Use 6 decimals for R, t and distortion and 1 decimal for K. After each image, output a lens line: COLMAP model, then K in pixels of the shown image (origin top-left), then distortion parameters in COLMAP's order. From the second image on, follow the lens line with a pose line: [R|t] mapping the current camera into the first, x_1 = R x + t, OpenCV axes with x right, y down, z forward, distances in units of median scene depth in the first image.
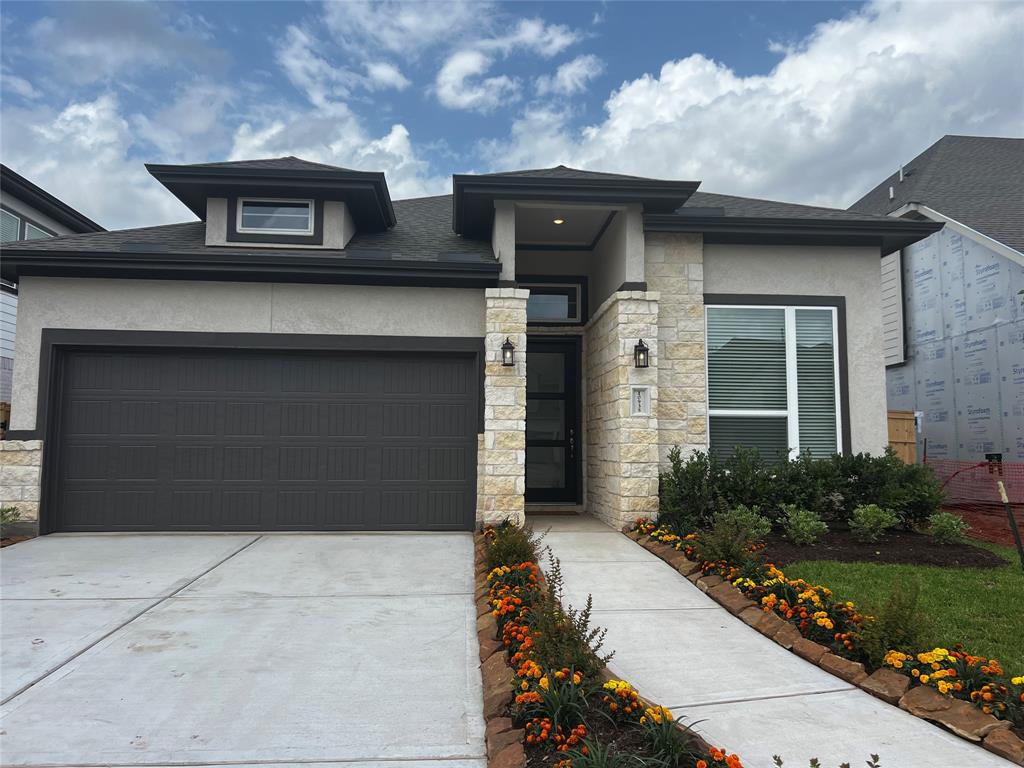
lens RADIAL K [[747.1, 0, 512.0], [0, 747.1, 384.0], [0, 0, 1]] dist [0.004885, 0.002910]
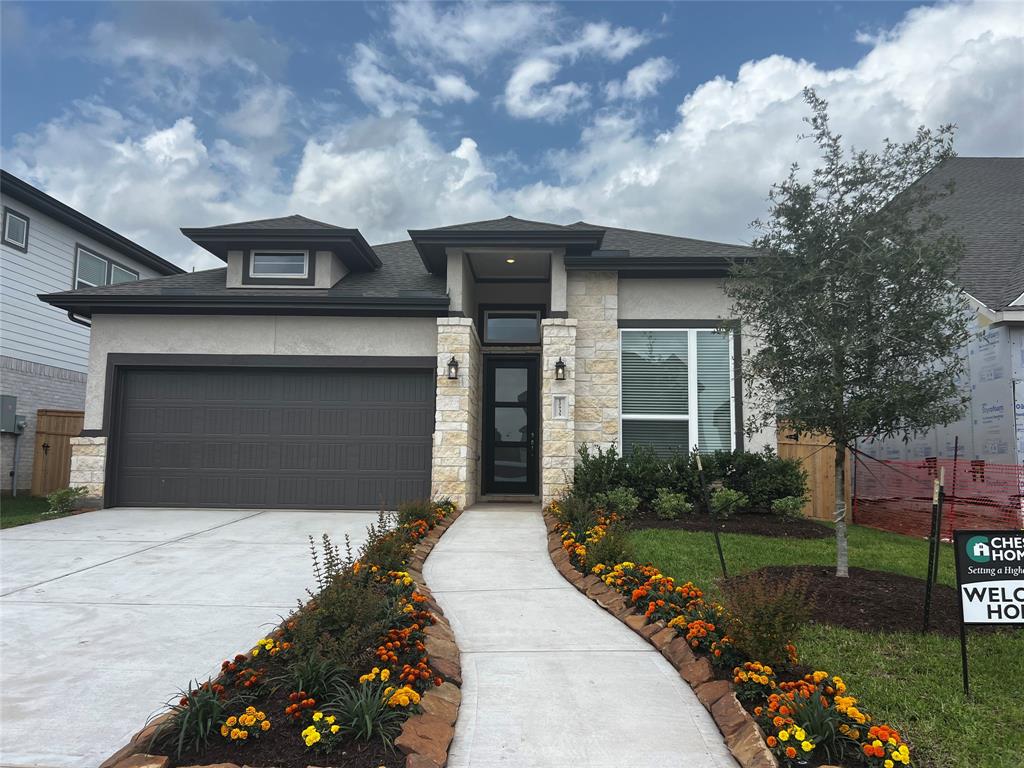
lens RADIAL K [[789.9, 0, 509.6], [0, 789.9, 388.1], [0, 0, 1]] dist [0.025959, -0.002206]
pose [[0.993608, -0.004104, -0.112814, 0.223410], [0.002432, 0.999885, -0.014950, 0.010174], [0.112863, 0.014580, 0.993504, -0.295728]]
